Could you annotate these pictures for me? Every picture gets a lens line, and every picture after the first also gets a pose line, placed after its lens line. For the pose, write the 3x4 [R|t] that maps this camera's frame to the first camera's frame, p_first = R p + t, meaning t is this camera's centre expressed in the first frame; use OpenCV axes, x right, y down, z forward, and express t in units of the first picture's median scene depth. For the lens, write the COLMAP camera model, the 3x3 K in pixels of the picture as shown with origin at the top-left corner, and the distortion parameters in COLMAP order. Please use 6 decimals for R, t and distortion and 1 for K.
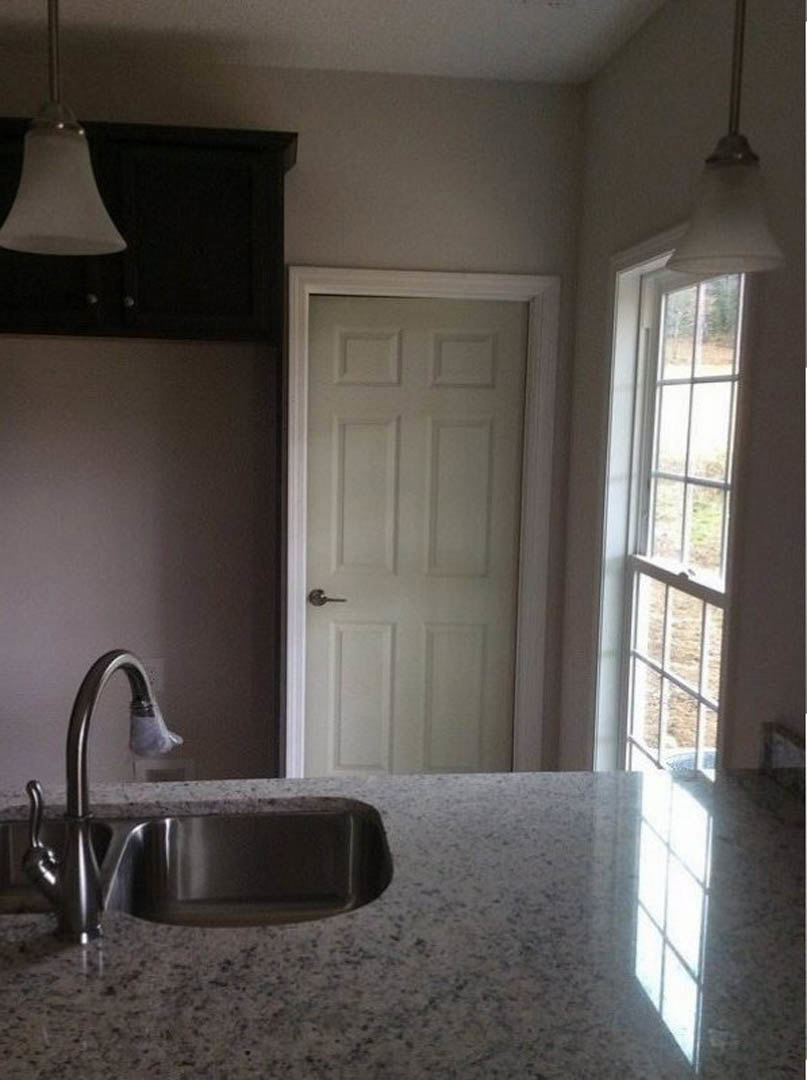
lens RADIAL K [[979.2, 0, 402.9], [0, 979.2, 520.9], [0, 0, 1]] dist [0.001319, -0.000919]
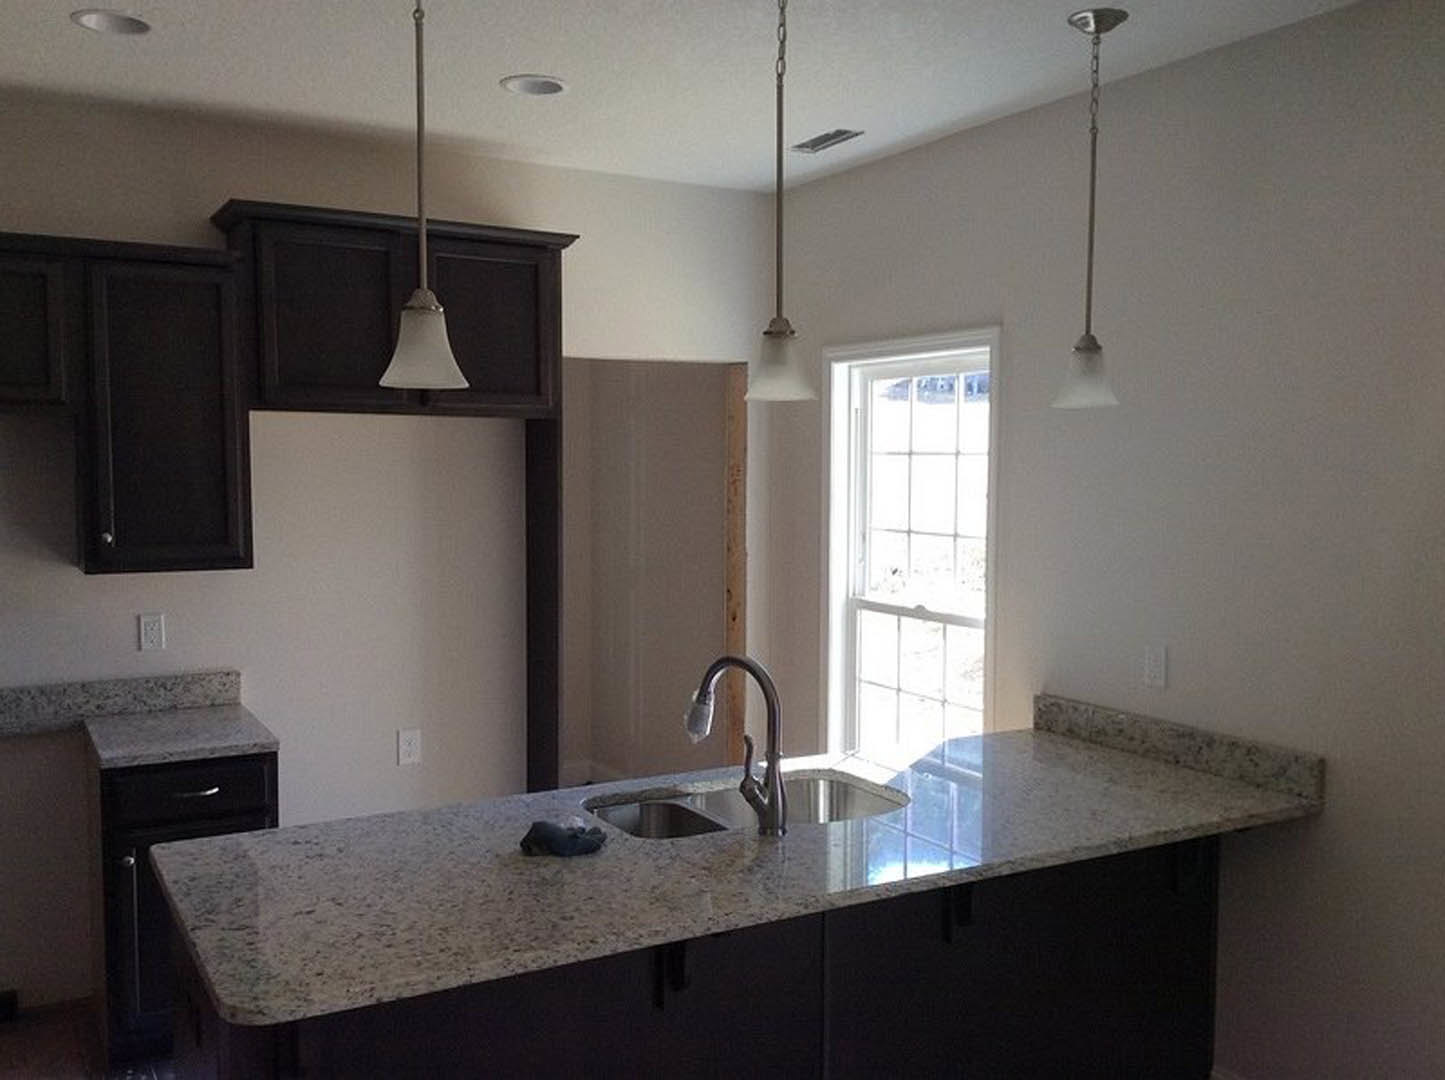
lens RADIAL K [[1289.3, 0, 722.5], [0, 1289.3, 540.0], [0, 0, 1]] dist [0.149082, 0.000451]
pose [[0.921105, -0.044949, 0.386710, -0.885374], [0.062341, 0.997524, -0.032542, 0.013147], [-0.384290, 0.054083, 0.921627, -0.675926]]
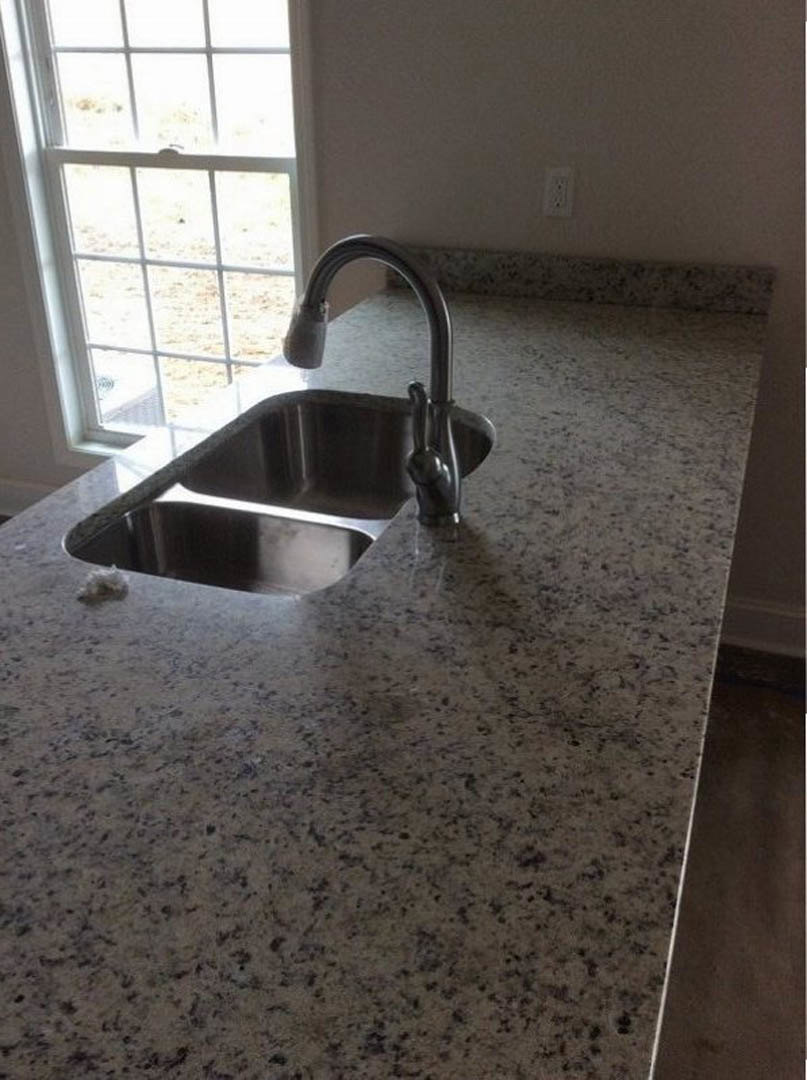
lens RADIAL K [[998.1, 0, 381.0], [0, 998.1, 538.1], [0, 0, 1]] dist [0.149248, -0.355795]
pose [[0.458906, -0.425008, 0.780239, -0.876242], [0.113301, 0.898992, 0.423055, -0.003152], [-0.881231, -0.105741, 0.460707, 0.429461]]
